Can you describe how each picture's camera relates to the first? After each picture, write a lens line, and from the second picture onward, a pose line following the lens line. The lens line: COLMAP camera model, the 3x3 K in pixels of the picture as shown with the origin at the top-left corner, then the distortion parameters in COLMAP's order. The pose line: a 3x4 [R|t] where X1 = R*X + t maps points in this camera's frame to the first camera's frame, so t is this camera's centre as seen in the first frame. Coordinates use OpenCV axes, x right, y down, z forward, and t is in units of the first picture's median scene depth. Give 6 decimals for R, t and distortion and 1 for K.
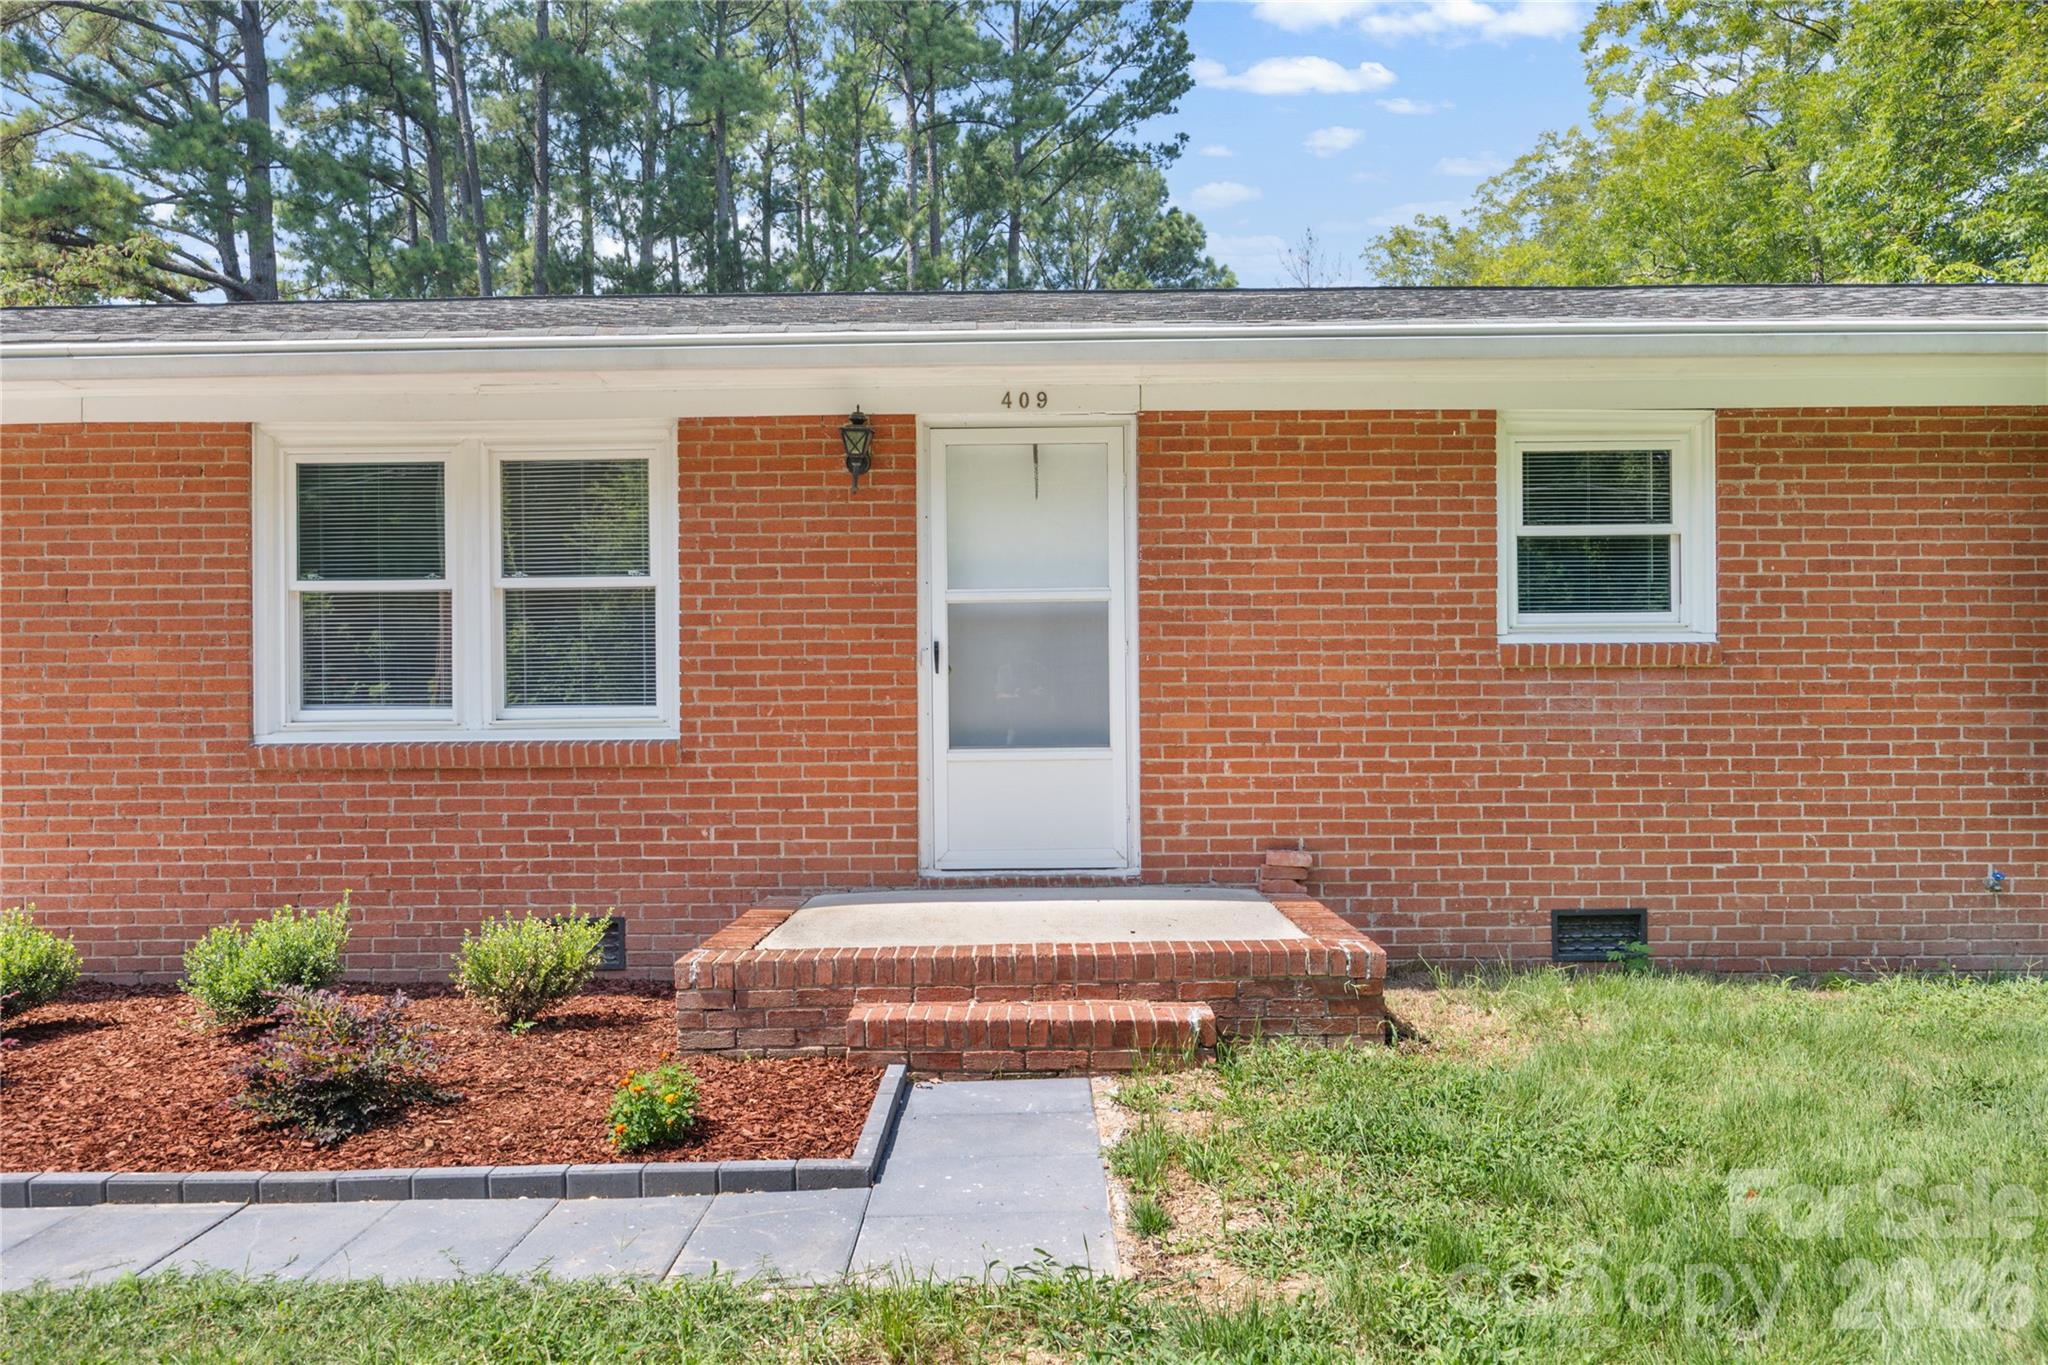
lens RADIAL K [[1412.5, 0, 1024.0], [0, 1412.5, 682.5], [0, 0, 1]] dist [-0.000565, -0.001916]
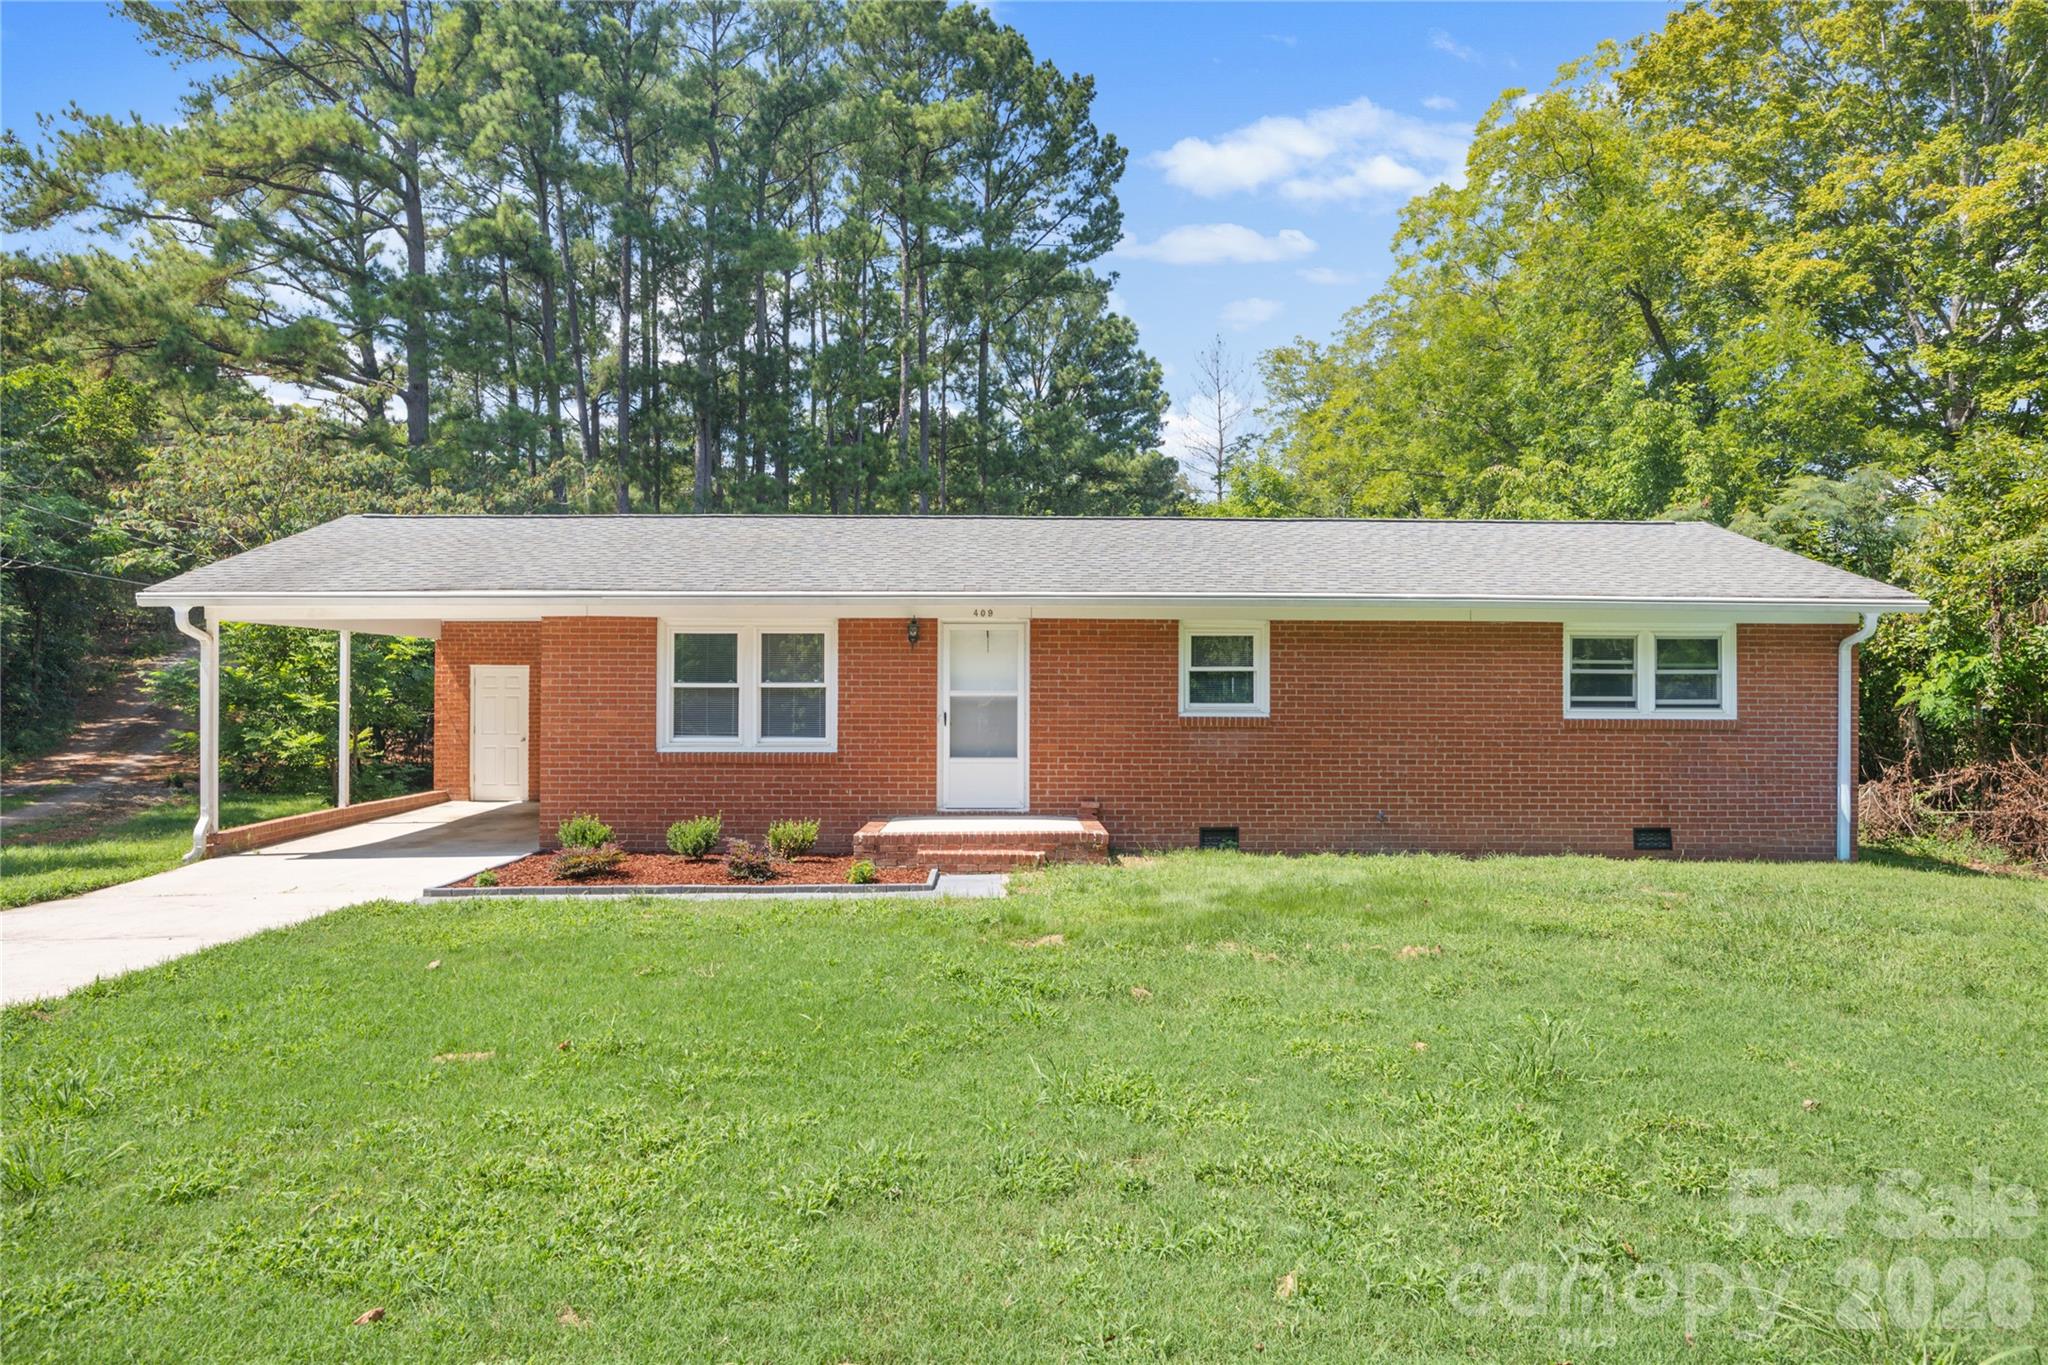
lens RADIAL K [[1306.2, 0, 1024.0], [0, 1306.2, 682.5], [0, 0, 1]] dist [0.002220, 0.000634]
pose [[0.999550, 0.013276, 0.026893, 0.011439], [-0.013332, 0.999909, 0.001898, -0.084786], [-0.026865, -0.002256, 0.999637, -1.201574]]
